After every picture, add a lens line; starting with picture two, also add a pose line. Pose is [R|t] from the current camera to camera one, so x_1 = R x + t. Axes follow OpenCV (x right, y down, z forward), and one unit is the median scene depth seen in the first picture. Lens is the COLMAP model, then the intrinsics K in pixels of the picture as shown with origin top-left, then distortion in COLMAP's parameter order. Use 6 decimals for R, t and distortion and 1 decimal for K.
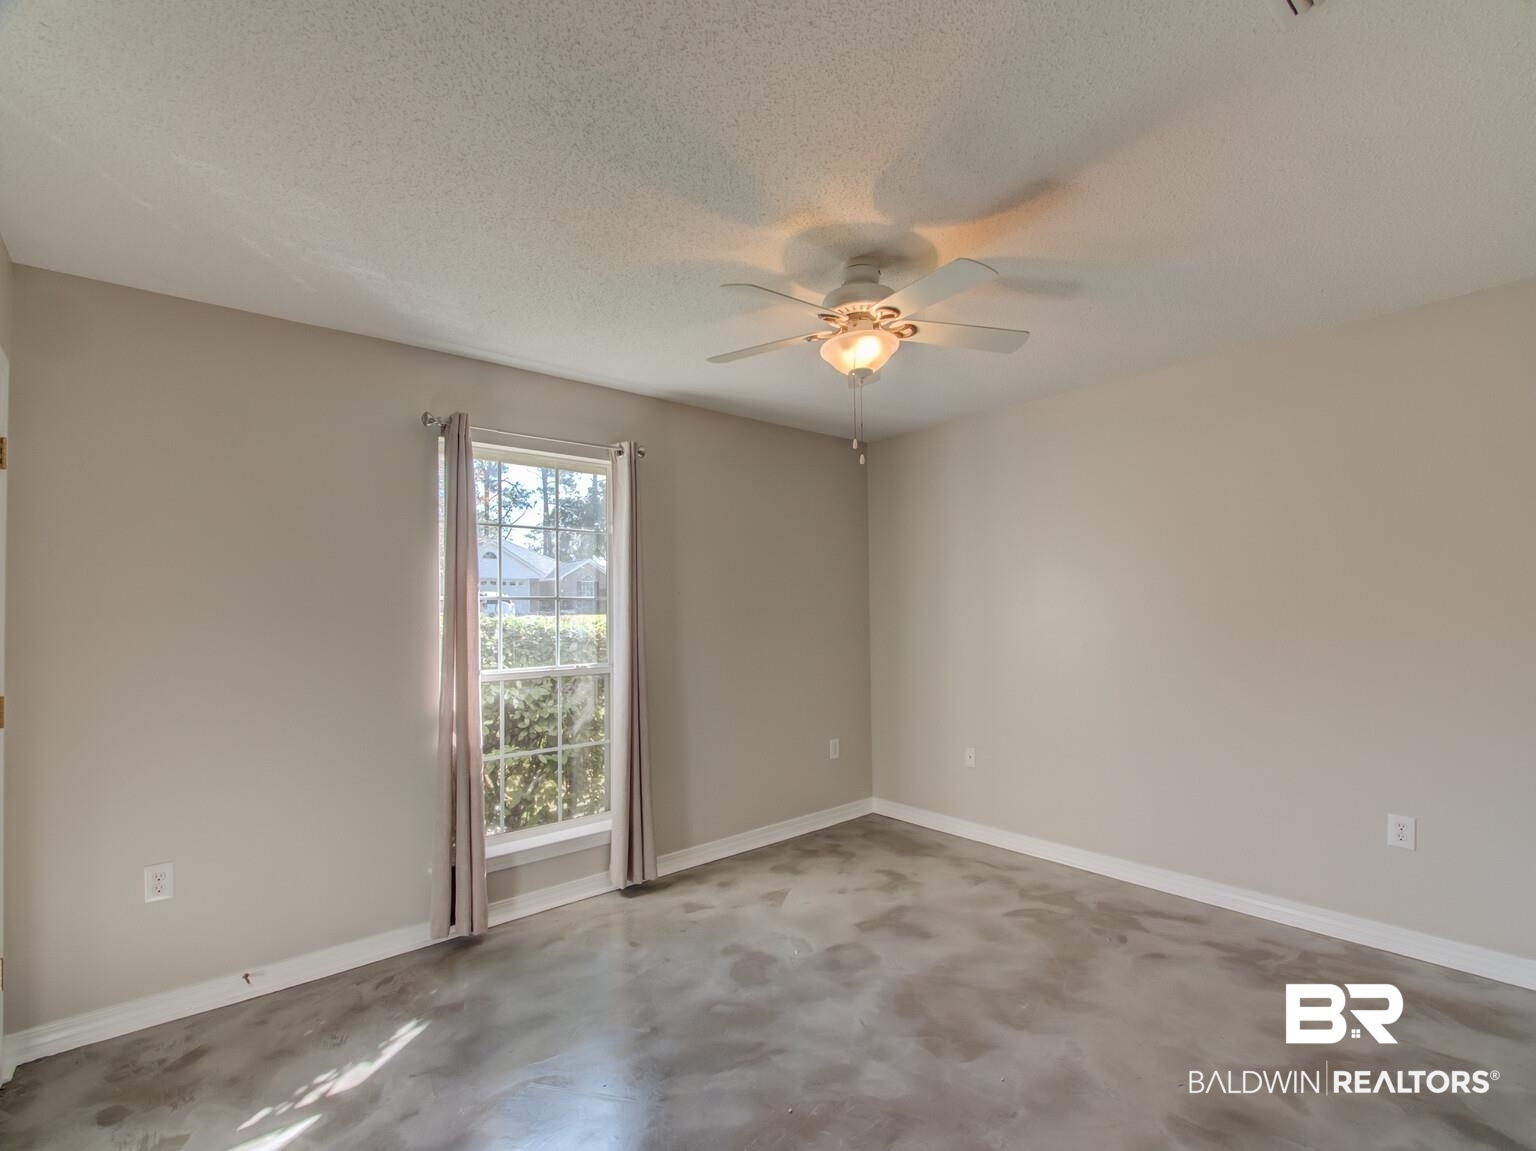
lens RADIAL K [[716.3, 0, 766.5], [0, 716.3, 593.2], [0, 0, 1]] dist [0.004941, -0.005034]
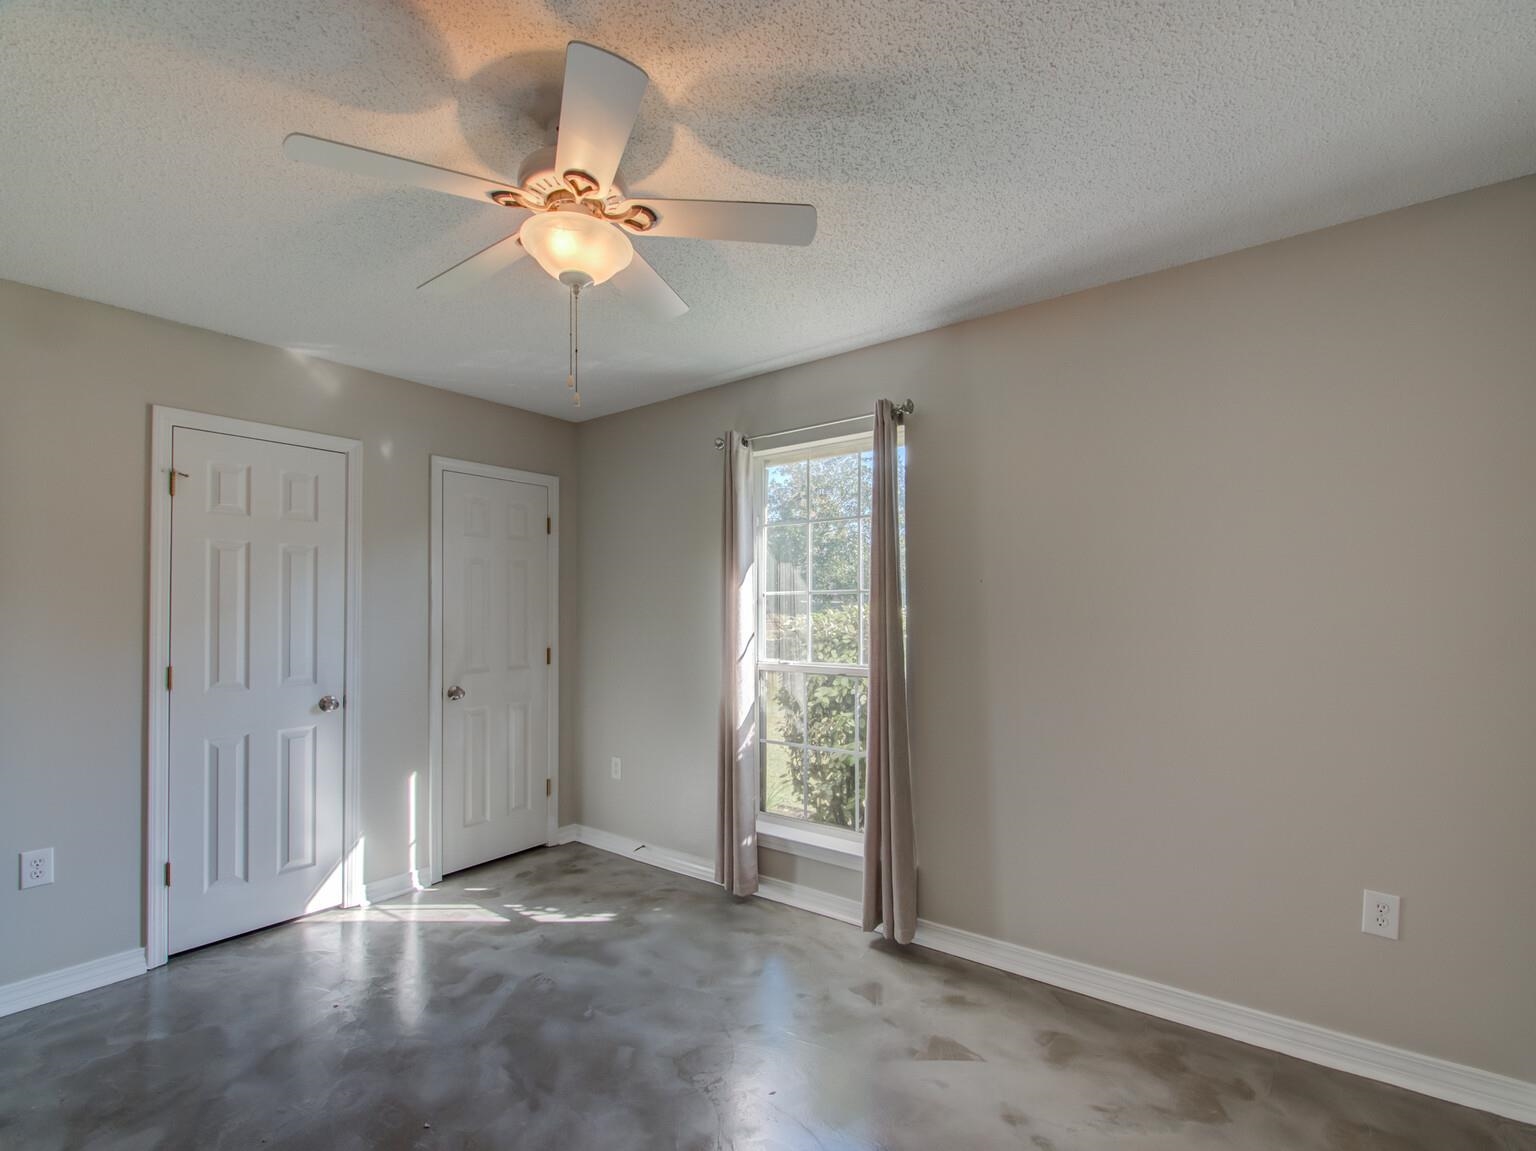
lens RADIAL K [[716.3, 0, 766.5], [0, 716.3, 593.2], [0, 0, 1]] dist [0.004941, -0.005034]
pose [[0.206971, -0.013993, -0.978247, 0.706240], [0.025270, 0.999641, -0.008952, 0.017985], [0.978021, -0.022867, 0.207250, 0.828774]]
